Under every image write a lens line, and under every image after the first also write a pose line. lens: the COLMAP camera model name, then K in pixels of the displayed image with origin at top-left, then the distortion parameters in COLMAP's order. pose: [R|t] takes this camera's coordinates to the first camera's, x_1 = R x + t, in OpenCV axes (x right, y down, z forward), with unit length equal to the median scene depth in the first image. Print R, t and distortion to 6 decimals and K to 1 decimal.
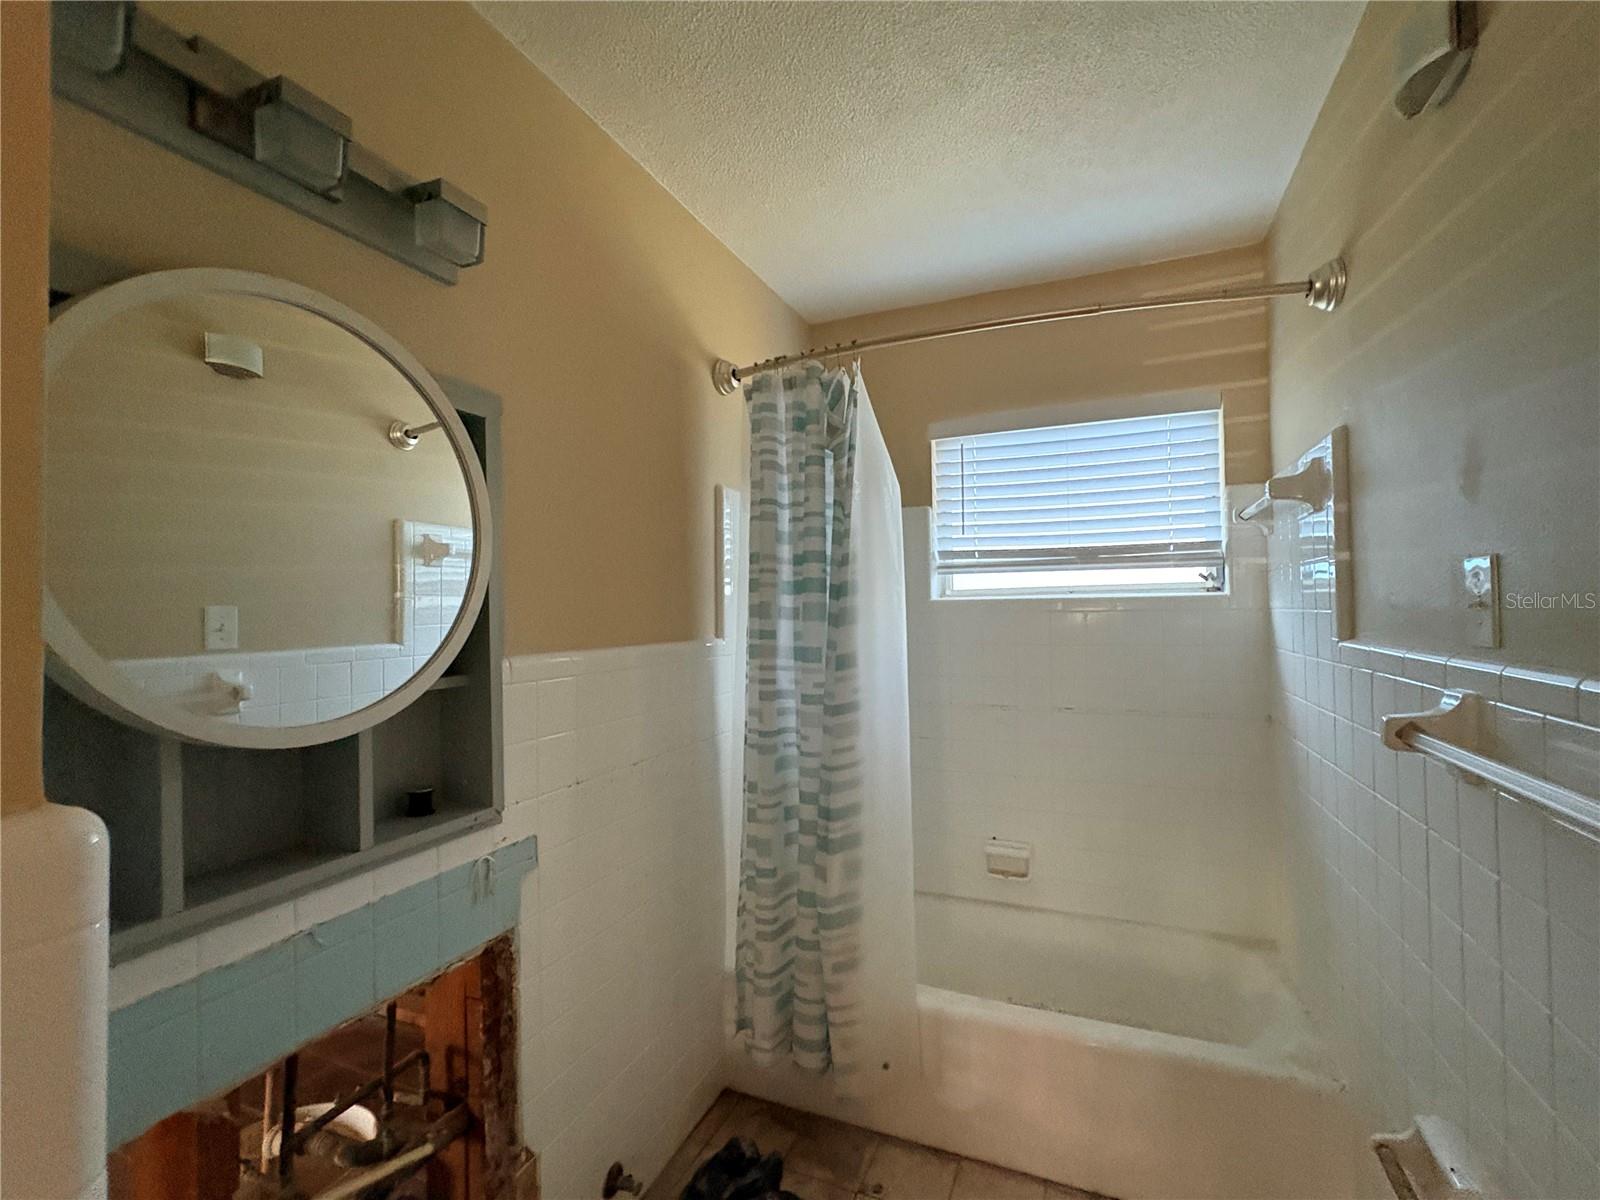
lens RADIAL K [[707.2, 0, 801.2], [0, 707.2, 598.2], [0, 0, 1]] dist [0.000960, 0.000155]
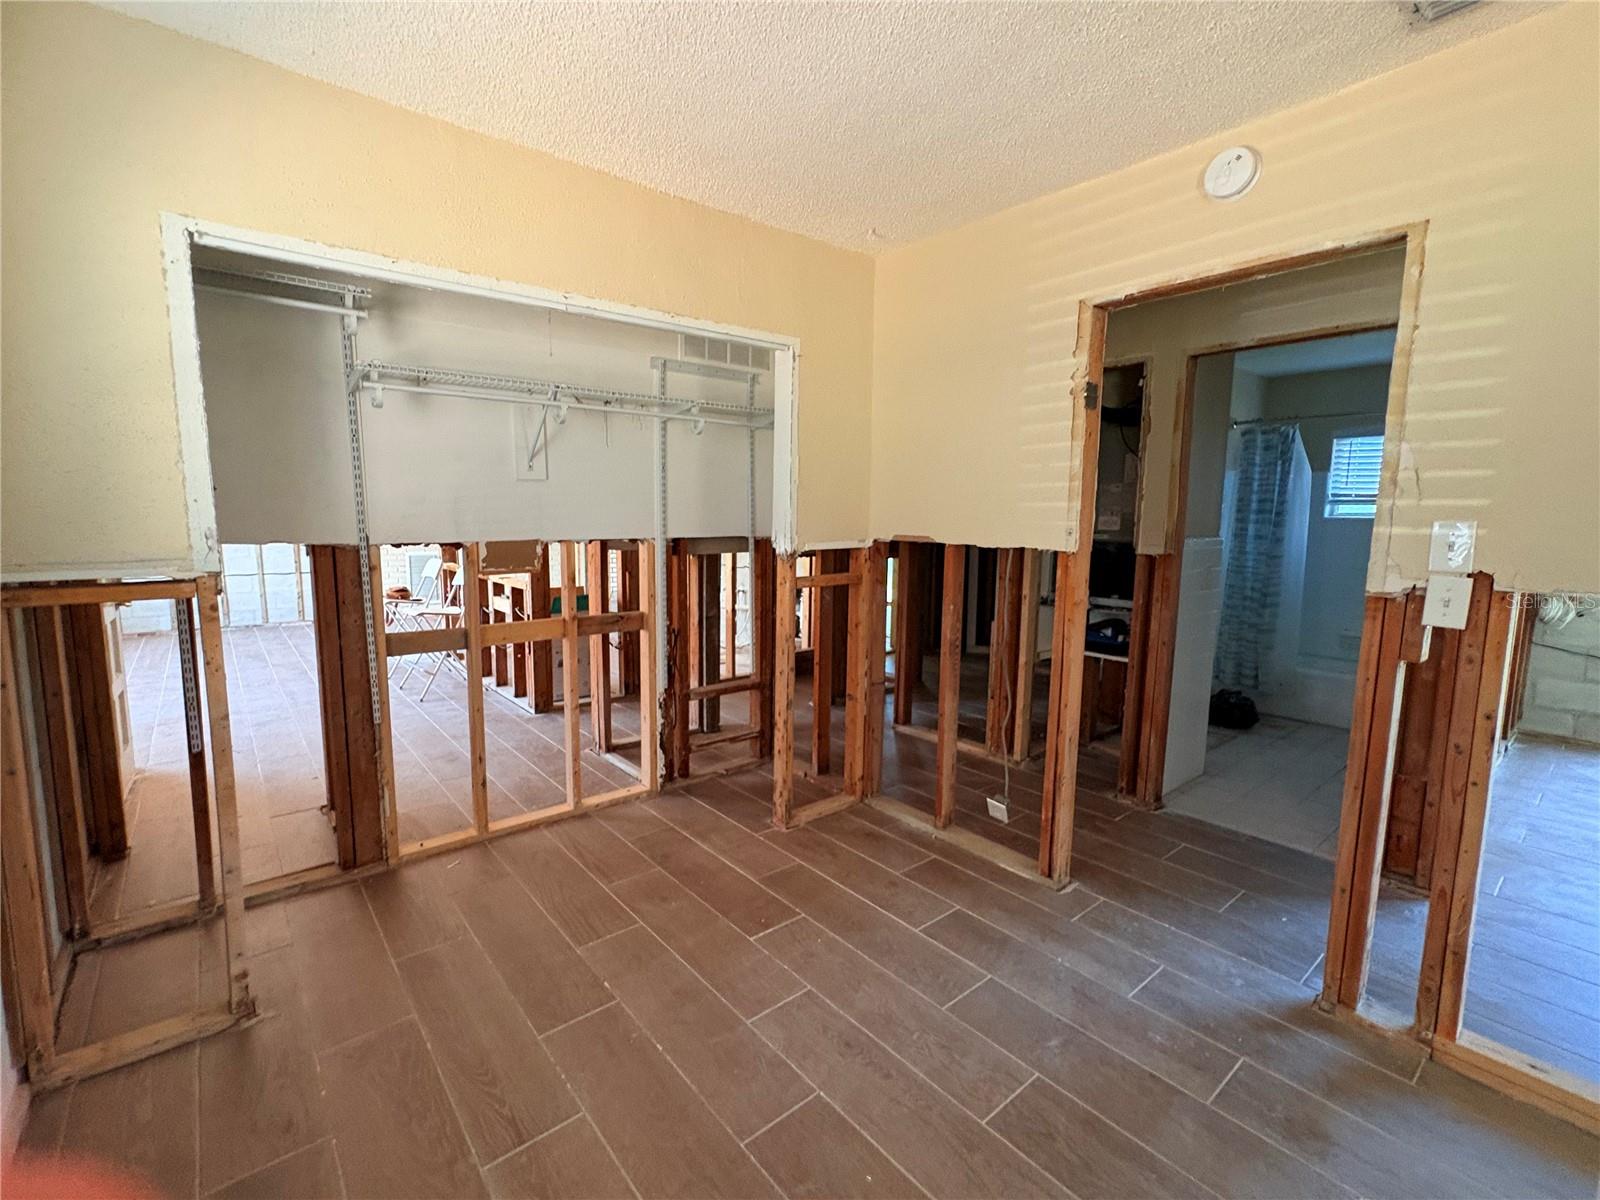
lens RADIAL K [[707.2, 0, 797.8], [0, 707.2, 599.3], [0, 0, 1]] dist [0.000960, 0.000155]
pose [[0.888345, 0.077956, -0.452511, -0.311406], [-0.014409, 0.989730, 0.142218, -0.042609], [0.458950, -0.119819, 0.880345, -2.121871]]
